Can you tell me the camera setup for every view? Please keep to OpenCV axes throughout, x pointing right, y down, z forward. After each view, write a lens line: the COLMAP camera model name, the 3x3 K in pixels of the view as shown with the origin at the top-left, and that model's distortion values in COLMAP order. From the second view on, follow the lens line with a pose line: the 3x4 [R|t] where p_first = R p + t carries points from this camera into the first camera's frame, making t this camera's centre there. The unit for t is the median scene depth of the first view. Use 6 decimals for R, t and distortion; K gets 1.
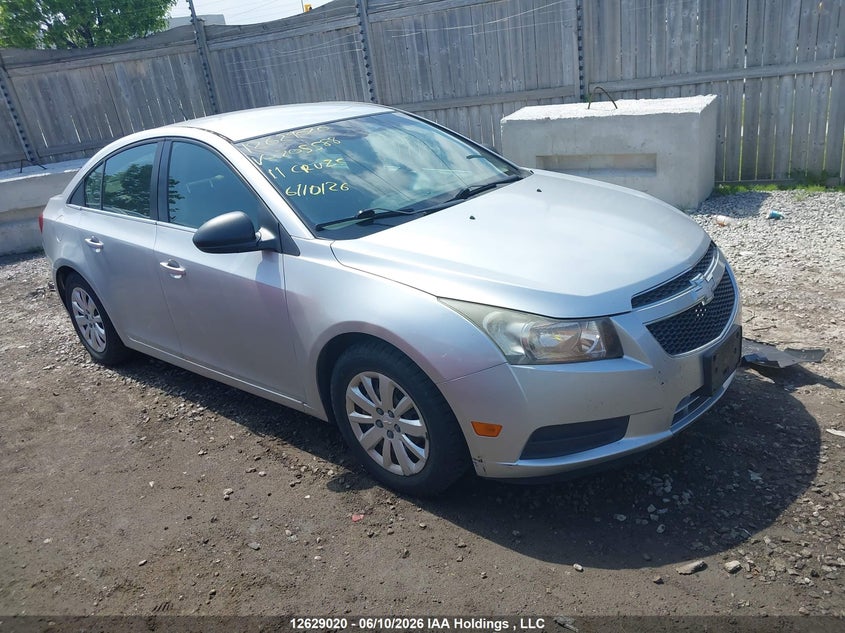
lens RADIAL K [[664.3, 0, 422.5], [0, 664.3, 316.5], [0, 0, 1]] dist [0.031200, -0.039627]
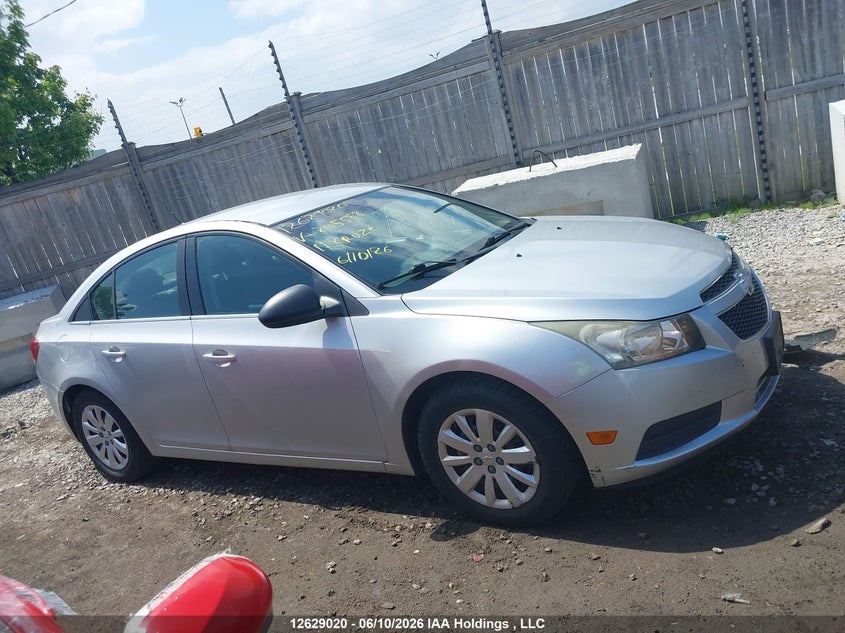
lens RADIAL K [[664.3, 0, 422.5], [0, 664.3, 316.5], [0, 0, 1]] dist [0.031200, -0.039627]
pose [[0.978347, -0.158633, 0.132941, -0.171044], [0.175284, 0.976598, -0.124624, 0.038747], [-0.110061, 0.145228, 0.983258, -0.017784]]
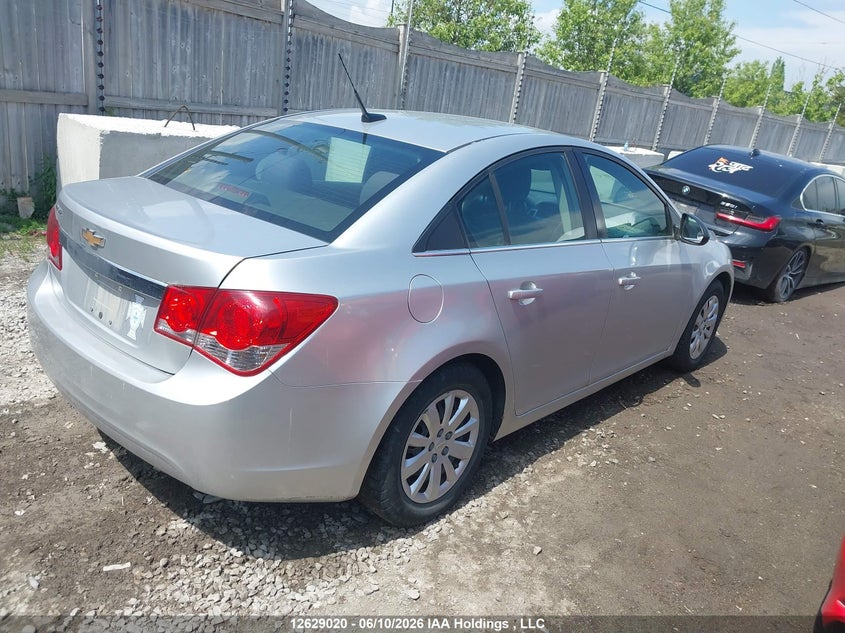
lens RADIAL K [[664.3, 0, 422.5], [0, 664.3, 316.5], [0, 0, 1]] dist [0.031200, -0.039627]
pose [[0.013536, -0.192007, 0.981300, -1.184624], [0.232077, 0.955194, 0.183698, -0.239448], [-0.972603, 0.225250, 0.057490, 1.080187]]
